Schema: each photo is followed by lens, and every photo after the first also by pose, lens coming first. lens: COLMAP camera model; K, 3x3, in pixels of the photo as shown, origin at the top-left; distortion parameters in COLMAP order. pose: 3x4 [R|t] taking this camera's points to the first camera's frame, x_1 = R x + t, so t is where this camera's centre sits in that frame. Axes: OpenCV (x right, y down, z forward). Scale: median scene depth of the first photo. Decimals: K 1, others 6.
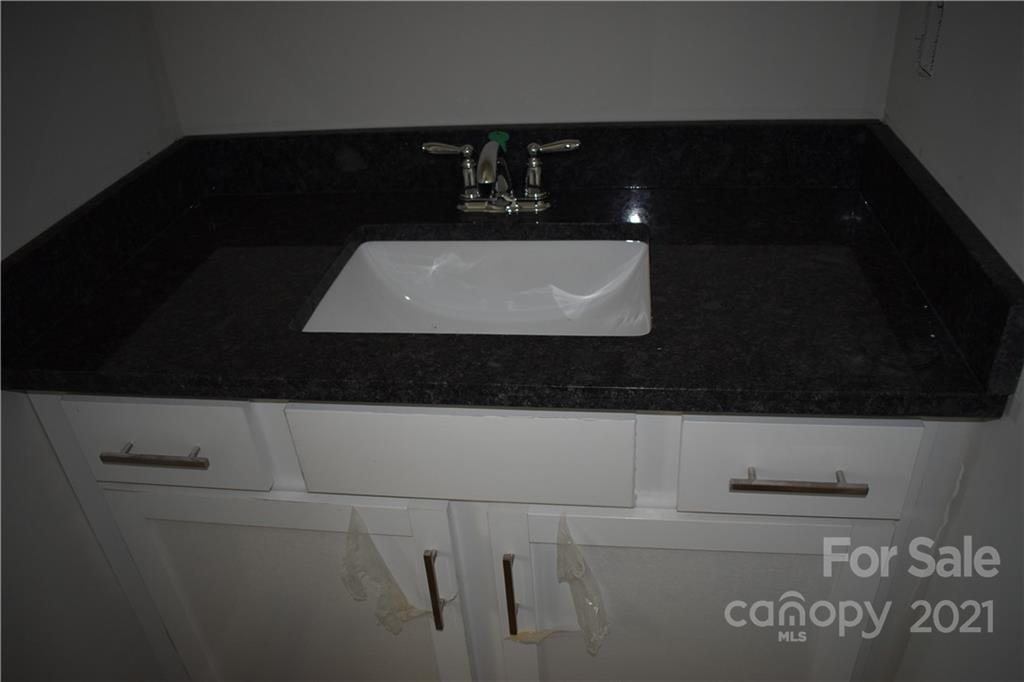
lens RADIAL K [[801.9, 0, 512.0], [0, 801.9, 341.0], [0, 0, 1]] dist [-0.103279, 0.005443]
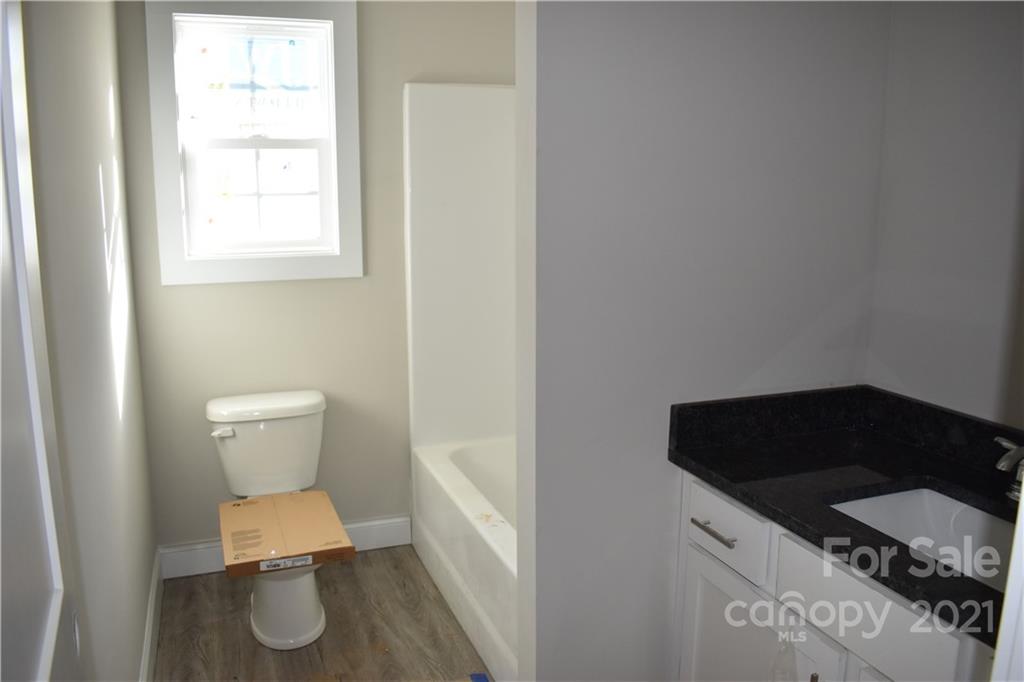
lens RADIAL K [[801.9, 0, 512.0], [0, 801.9, 341.0], [0, 0, 1]] dist [-0.103279, 0.005443]
pose [[0.472581, 0.228666, -0.851104, 0.496440], [-0.498148, 0.865978, -0.043938, 0.060339], [0.726990, 0.444741, 0.523155, -0.277320]]
